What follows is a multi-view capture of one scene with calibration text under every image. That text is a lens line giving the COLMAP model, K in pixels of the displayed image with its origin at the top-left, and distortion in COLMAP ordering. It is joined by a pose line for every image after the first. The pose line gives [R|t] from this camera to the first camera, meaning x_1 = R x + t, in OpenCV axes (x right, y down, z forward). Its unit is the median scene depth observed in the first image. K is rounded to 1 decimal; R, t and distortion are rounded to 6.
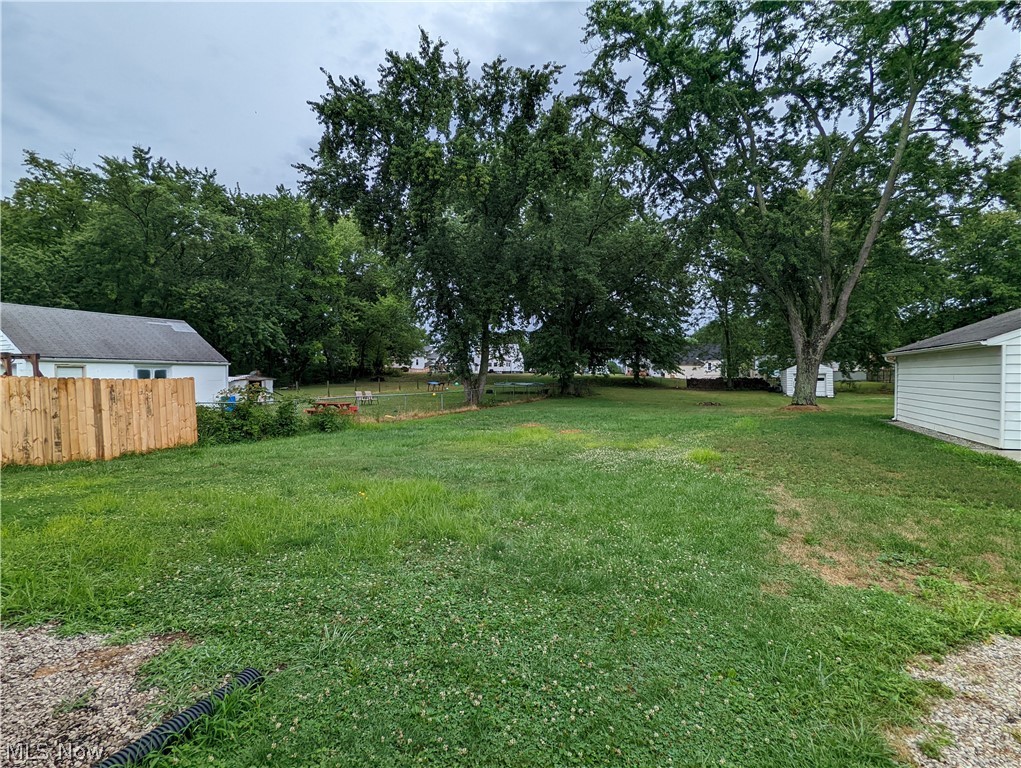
lens RADIAL K [[483.4, 0, 510.0], [0, 483.4, 388.1], [0, 0, 1]] dist [-0.000494, 0.001066]
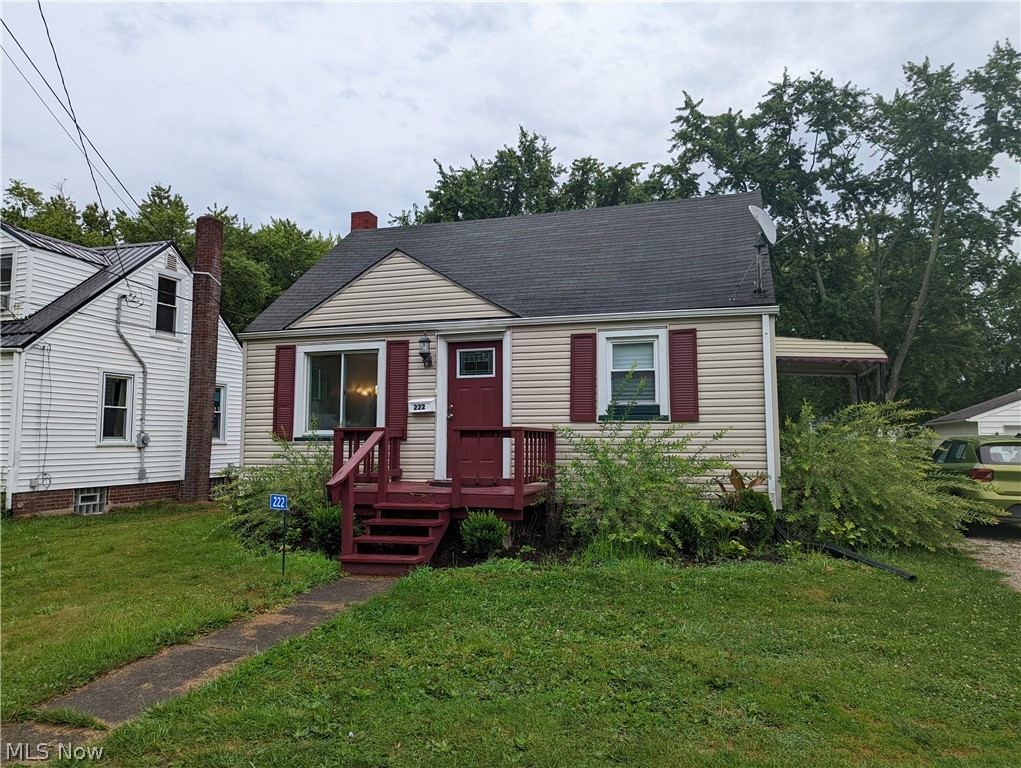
lens RADIAL K [[720.7, 0, 511.7], [0, 720.7, 383.7], [0, 0, 1]] dist [0.044696, -0.003655]
pose [[0.995972, 0.011195, 0.088960, -0.339978], [-0.002028, 0.994734, -0.102472, 0.018106], [-0.089639, 0.101879, 0.990750, -0.581486]]
